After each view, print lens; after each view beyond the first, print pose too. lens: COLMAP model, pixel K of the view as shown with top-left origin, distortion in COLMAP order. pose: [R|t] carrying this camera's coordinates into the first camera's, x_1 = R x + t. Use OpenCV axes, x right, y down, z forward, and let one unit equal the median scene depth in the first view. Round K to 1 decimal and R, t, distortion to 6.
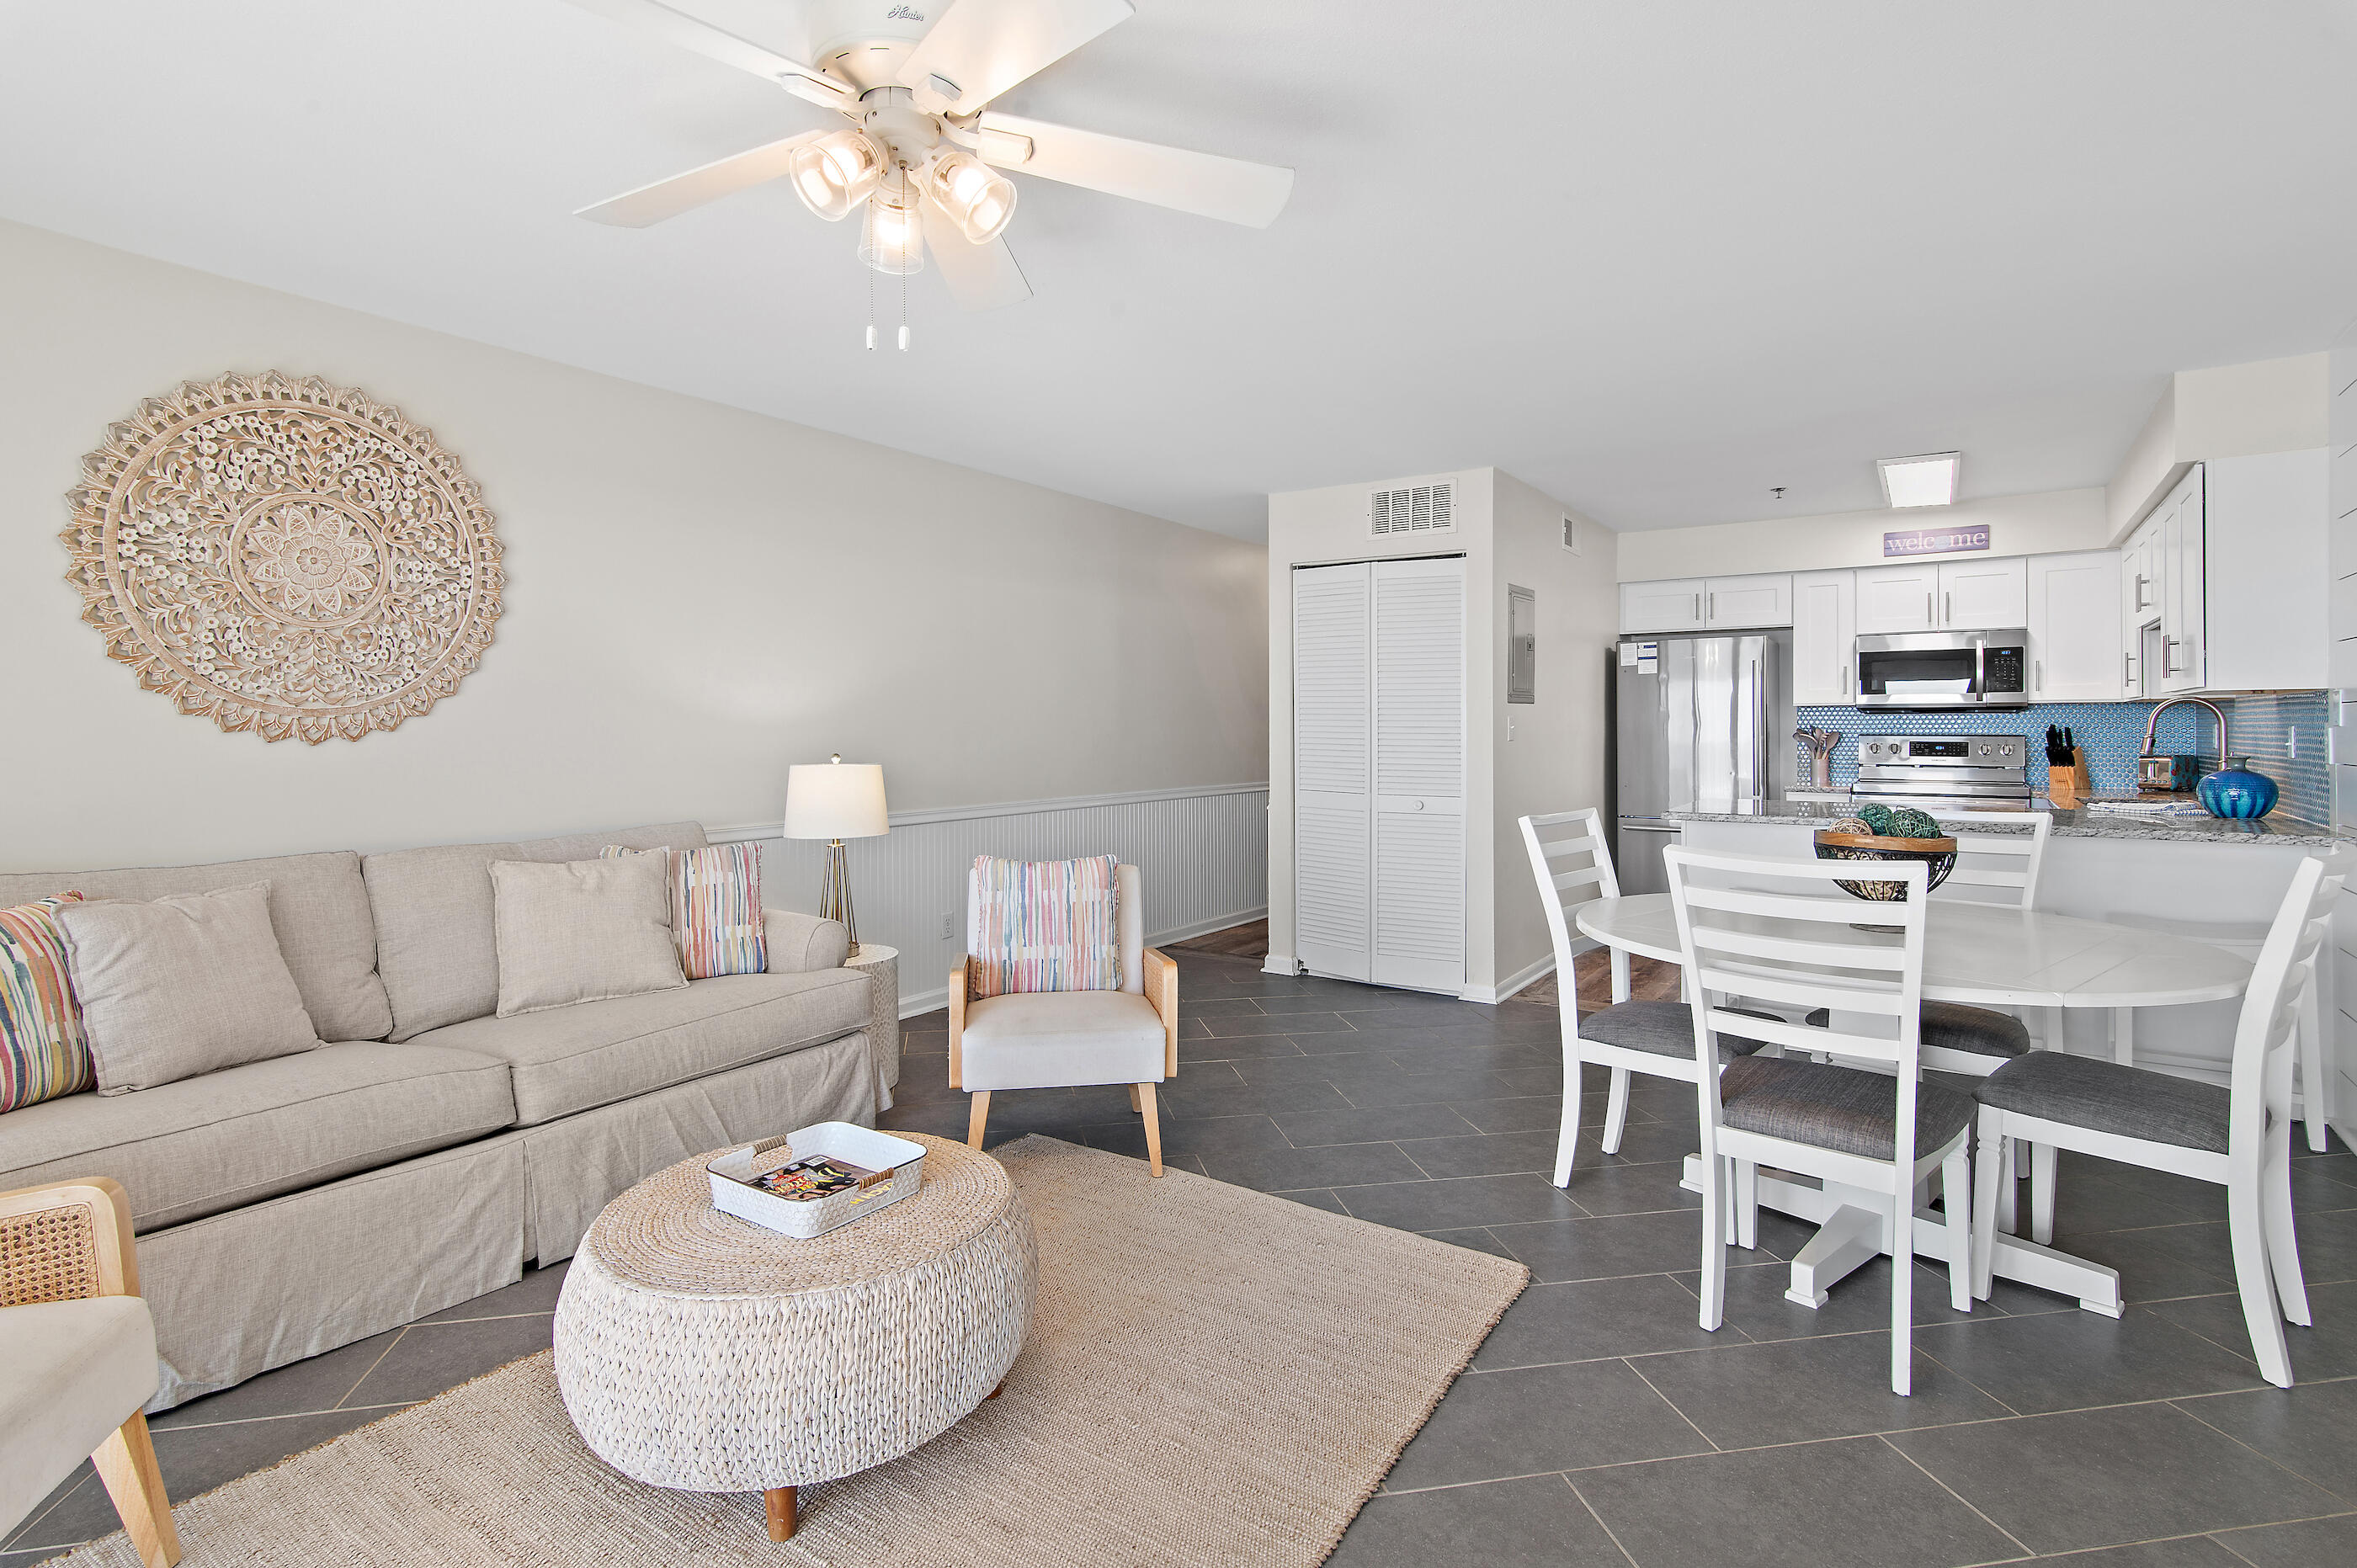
lens RADIAL K [[1154.6, 0, 1172.3], [0, 1154.6, 723.7], [0, 0, 1]] dist [0.014124, 0.000460]
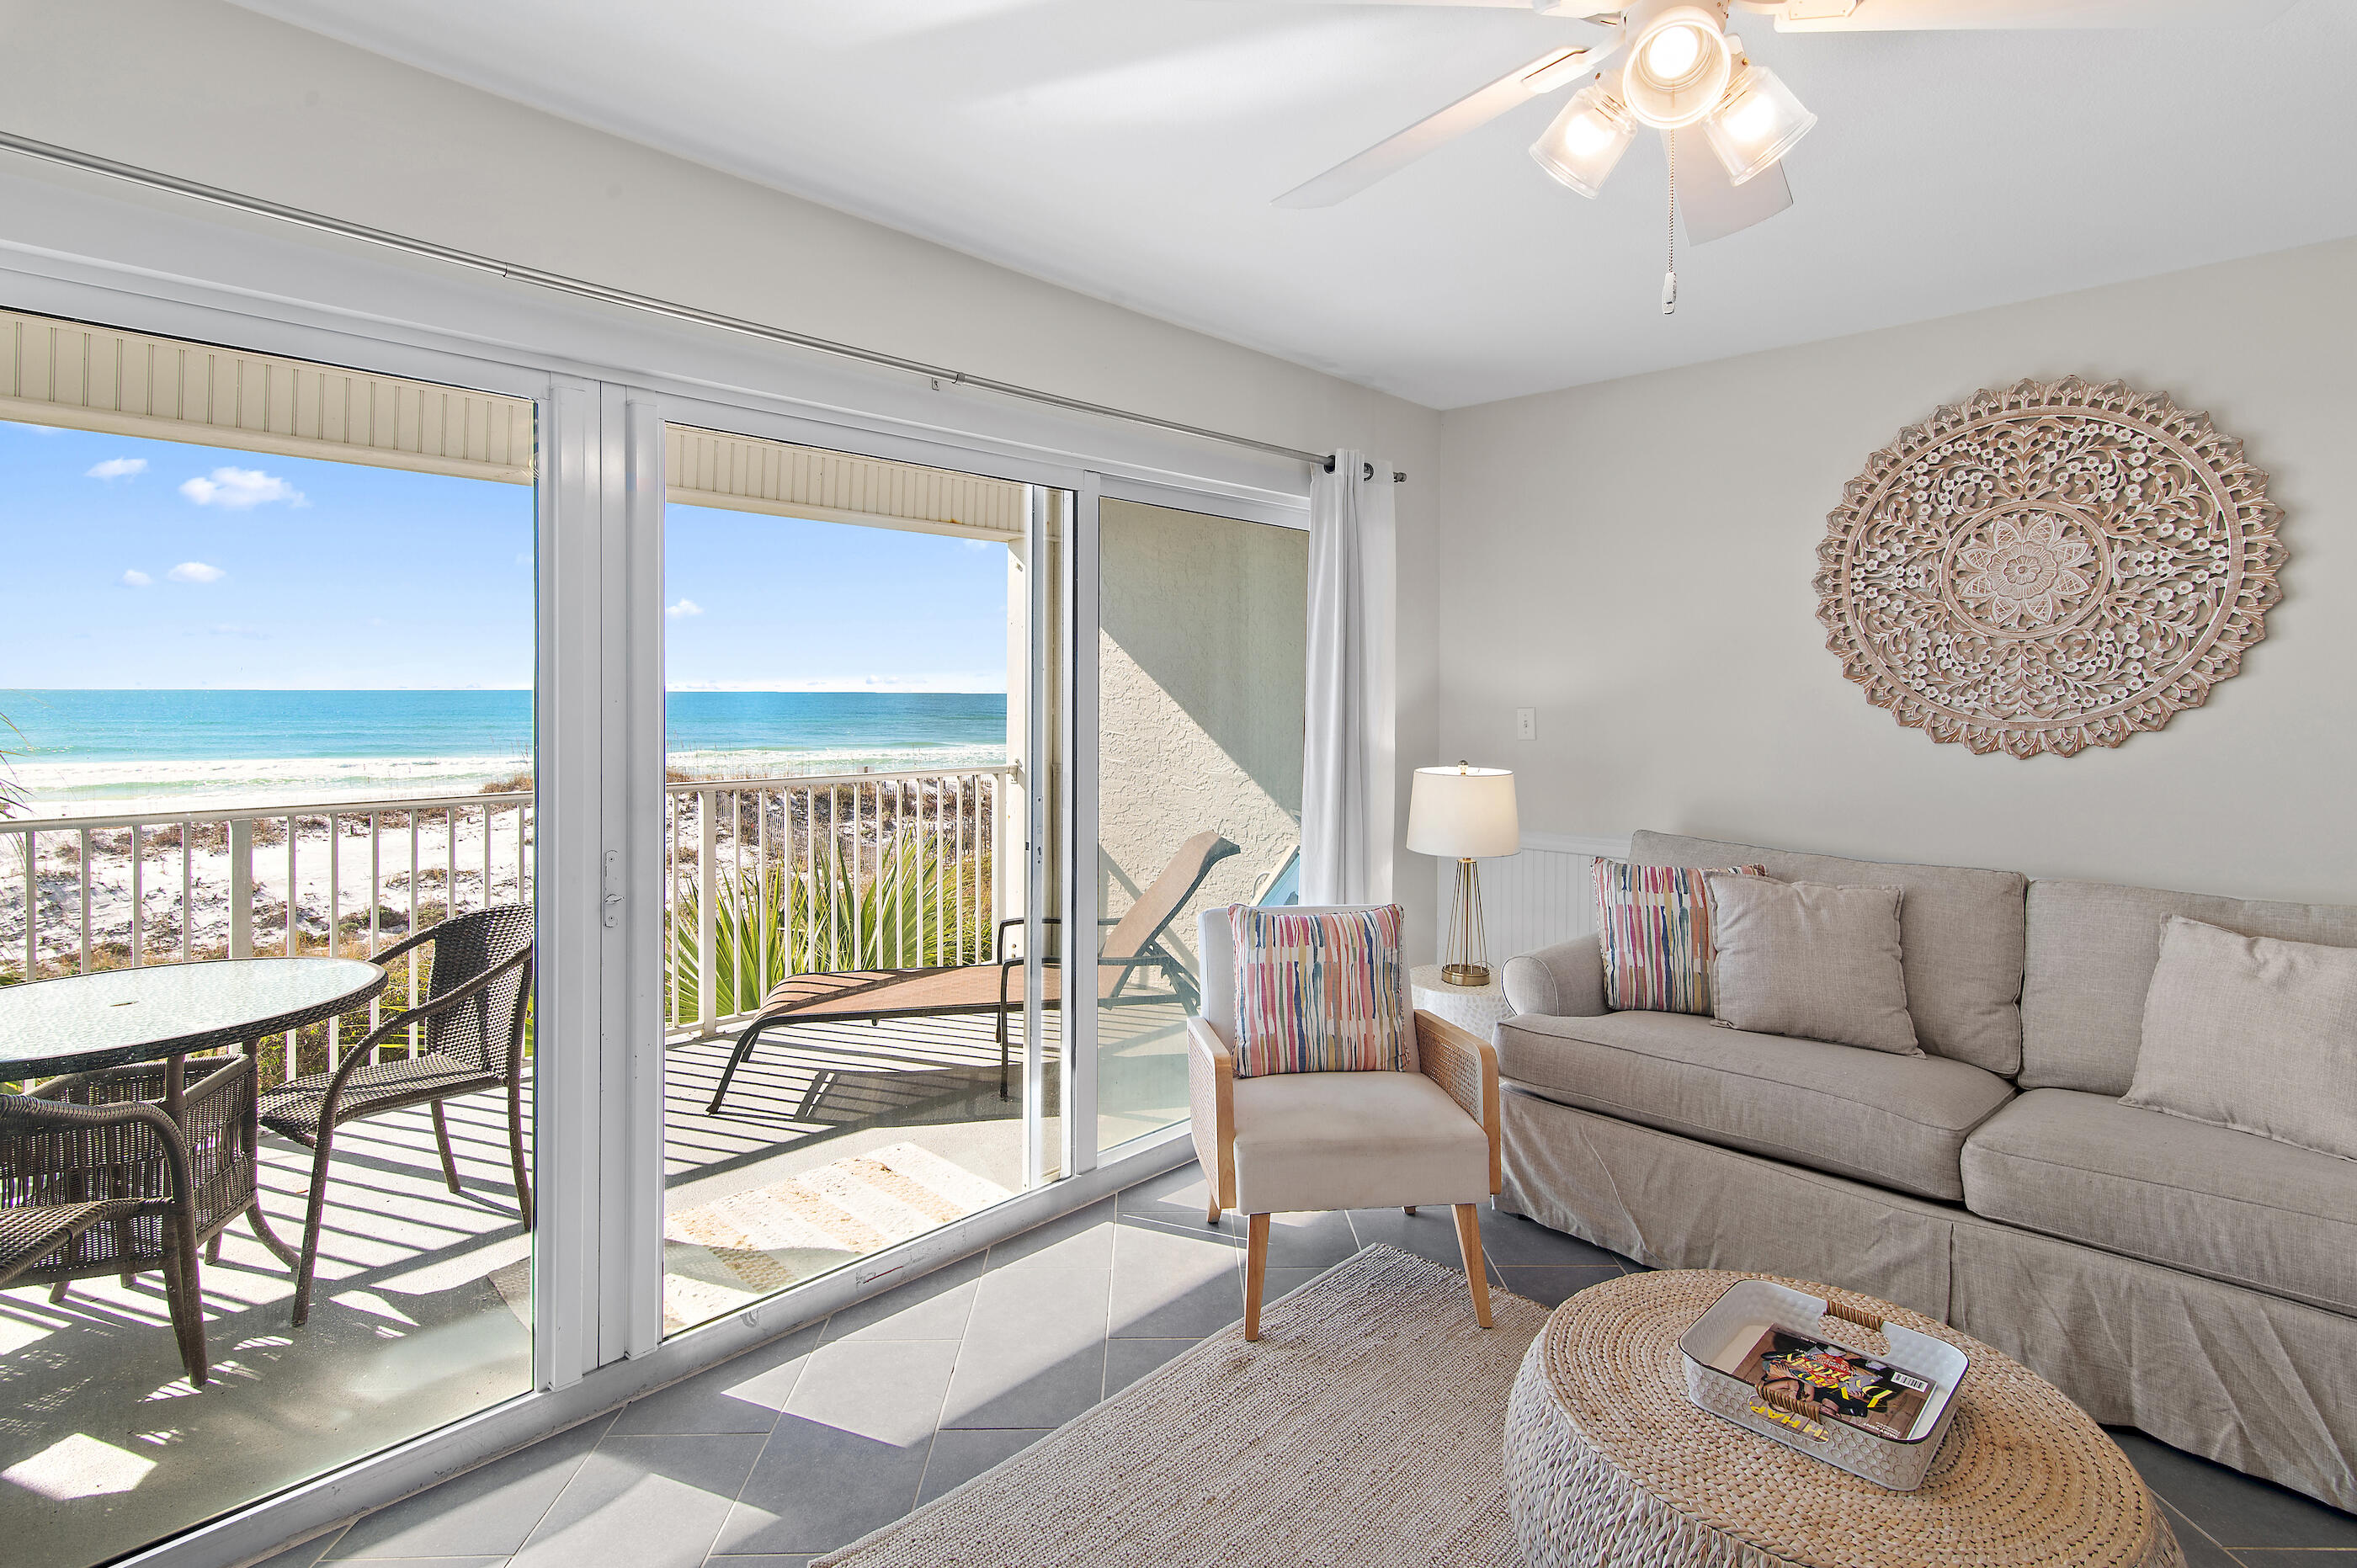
lens RADIAL K [[1154.6, 0, 1177.1], [0, 1154.6, 699.3], [0, 0, 1]] dist [0.014124, 0.000460]
pose [[-0.166495, 0.006320, -0.986022, 0.355240], [-0.002229, 0.999974, 0.006785, -0.038765], [0.986040, 0.003328, -0.166477, 0.489046]]
